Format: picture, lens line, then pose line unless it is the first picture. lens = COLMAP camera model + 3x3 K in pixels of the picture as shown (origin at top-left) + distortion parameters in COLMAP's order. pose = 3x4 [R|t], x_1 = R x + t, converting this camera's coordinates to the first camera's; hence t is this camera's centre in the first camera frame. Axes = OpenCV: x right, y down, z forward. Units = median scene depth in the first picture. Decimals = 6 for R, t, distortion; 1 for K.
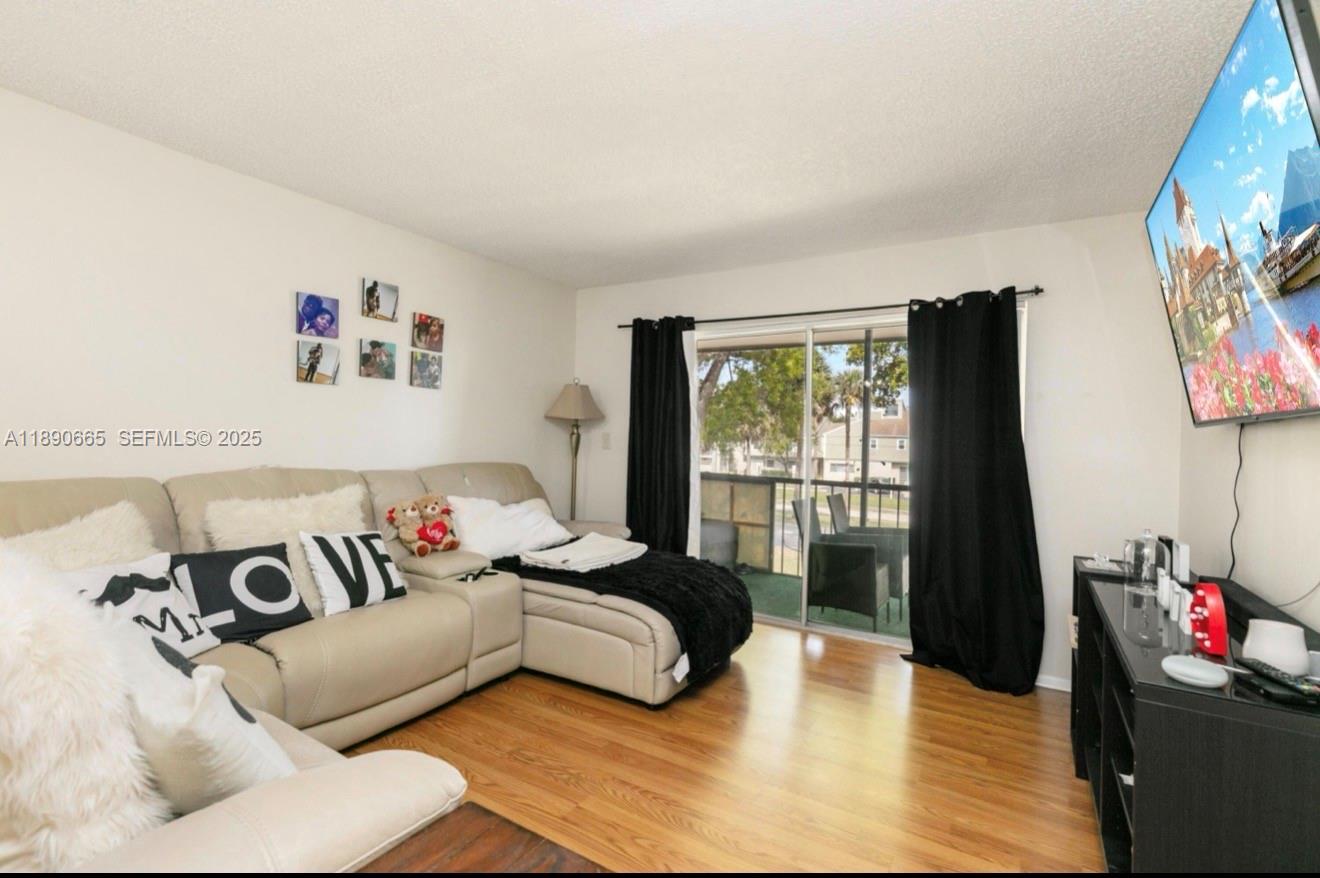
lens RADIAL K [[601.0, 0, 654.9], [0, 601.0, 442.0], [0, 0, 1]] dist [-0.000143, -0.000043]
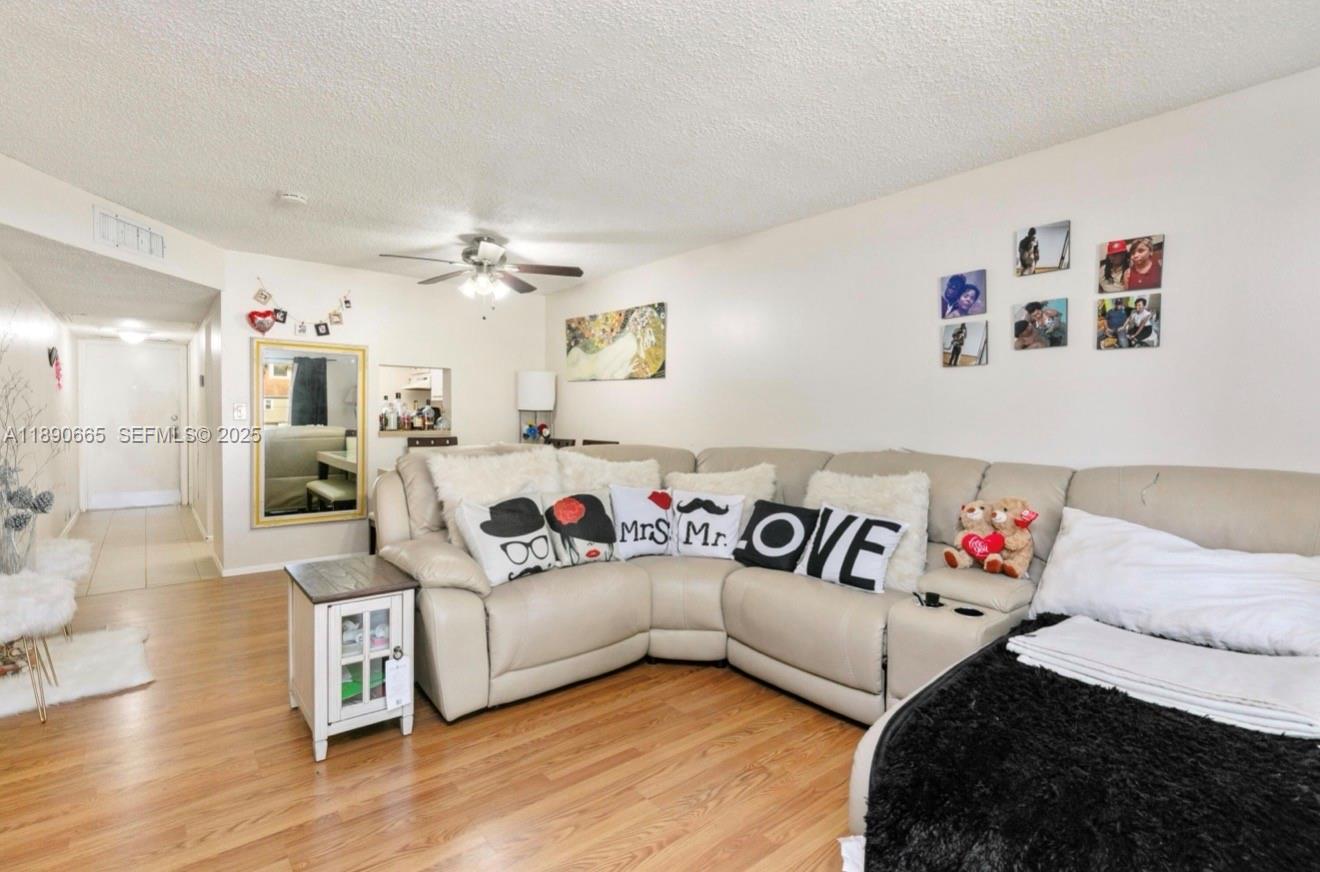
lens RADIAL K [[620.4, 0, 650.5], [0, 620.4, 431.8], [0, 0, 1]] dist [0.005675, -0.000072]
pose [[-0.334453, 0.000710, -0.942412, 0.527923], [-0.018328, 0.999806, 0.007258, 0.007742], [0.942234, 0.019700, -0.334375, 0.871656]]
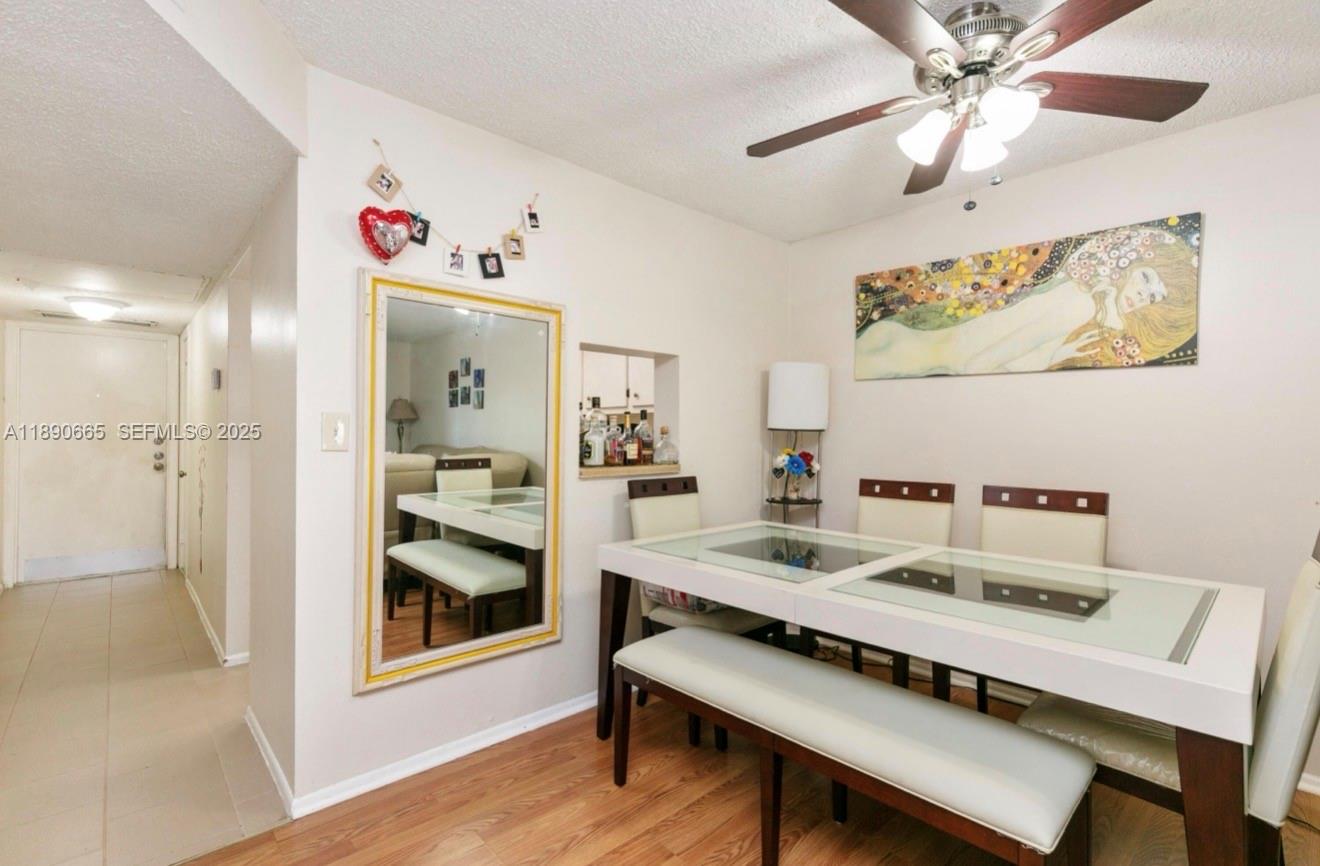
lens RADIAL K [[620.4, 0, 667.7], [0, 620.4, 434.6], [0, 0, 1]] dist [0.005675, -0.000072]
pose [[-0.291039, -0.024747, -0.956391, 0.496417], [-0.017864, 0.999632, -0.020430, 0.007210], [0.956544, 0.011139, -0.291374, 0.819863]]
